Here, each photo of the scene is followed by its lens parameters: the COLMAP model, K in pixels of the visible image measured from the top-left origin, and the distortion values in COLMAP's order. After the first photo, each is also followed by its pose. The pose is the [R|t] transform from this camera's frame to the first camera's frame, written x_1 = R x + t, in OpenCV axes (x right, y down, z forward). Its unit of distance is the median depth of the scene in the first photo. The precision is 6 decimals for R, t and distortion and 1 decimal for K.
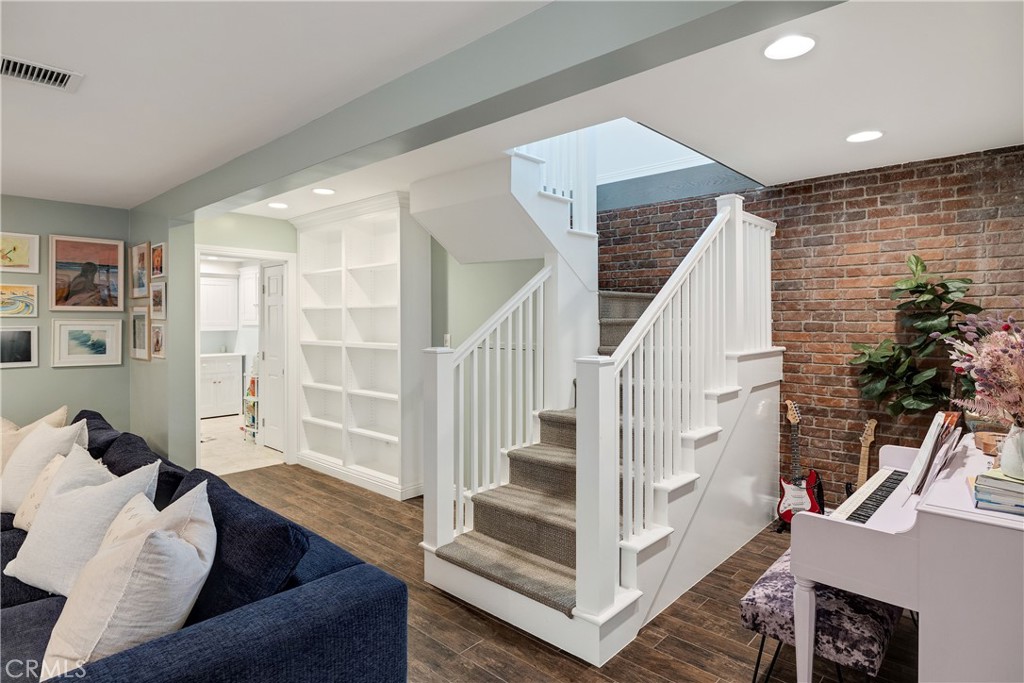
lens RADIAL K [[560.3, 0, 505.8], [0, 560.3, 320.6], [0, 0, 1]] dist [-0.001798, -0.000402]
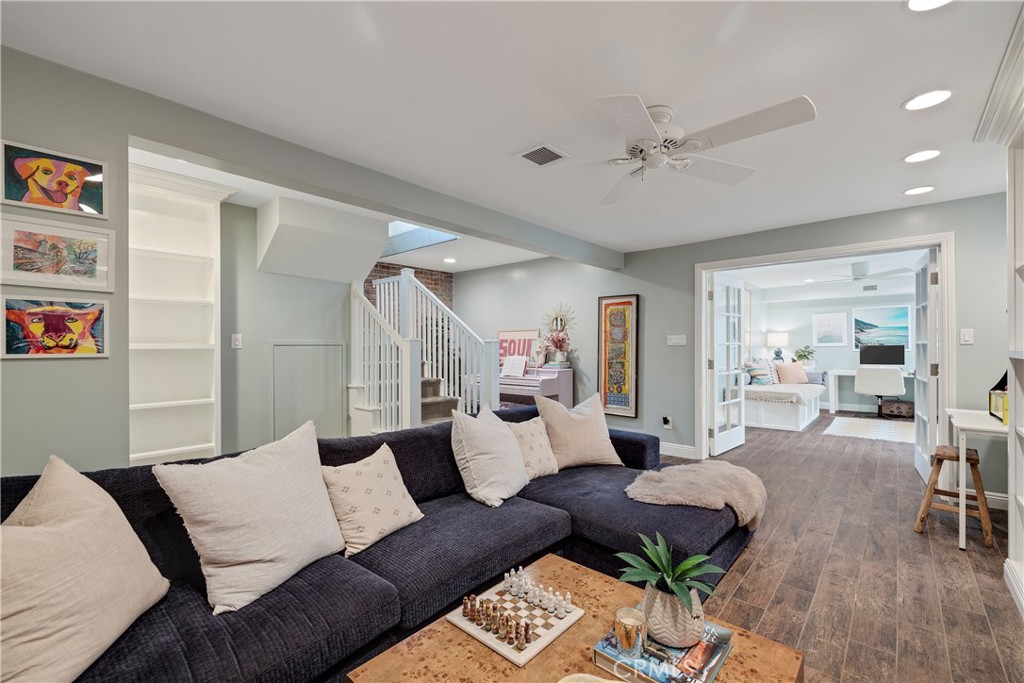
lens RADIAL K [[436.2, 0, 510.7], [0, 436.2, 344.9], [0, 0, 1]] dist [-0.000770, 0.000072]
pose [[-0.021646, 0.003358, 0.999760, -1.204083], [0.000242, 0.999994, -0.003354, 0.061662], [-0.999766, 0.000169, -0.021647, 0.643847]]
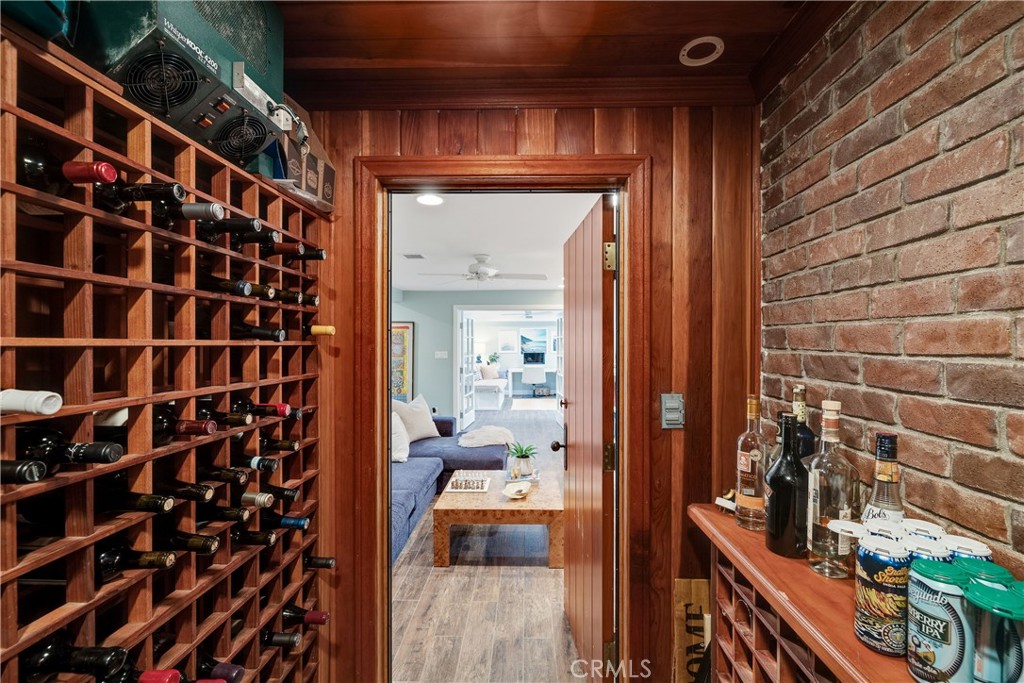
lens RADIAL K [[436.2, 0, 514.2], [0, 436.2, 344.5], [0, 0, 1]] dist [-0.000770, 0.000072]
pose [[-0.661603, -0.000263, 0.749854, -1.593724], [-0.000321, 1.000000, 0.000068, -0.007921], [-0.749854, -0.000196, -0.661603, 1.188806]]
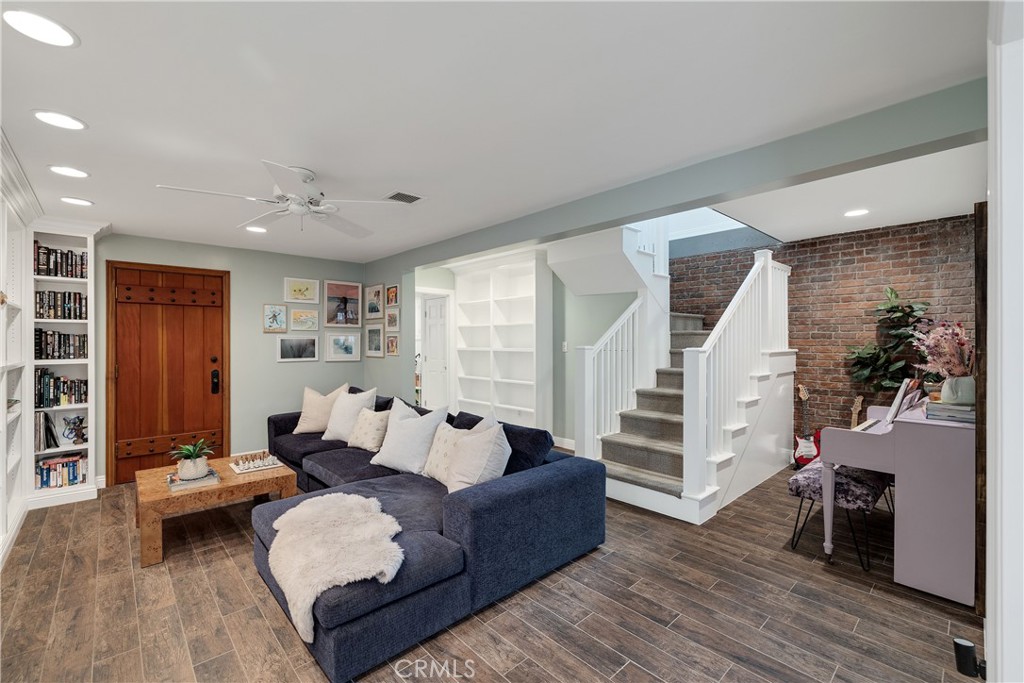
lens RADIAL K [[436.2, 0, 510.8], [0, 436.2, 341.2], [0, 0, 1]] dist [-0.000770, 0.000072]
pose [[0.996759, -0.000262, -0.080448, -0.200418], [0.000305, 1.000000, 0.000521, 0.028339], [0.080448, -0.000543, 0.996759, -0.262907]]
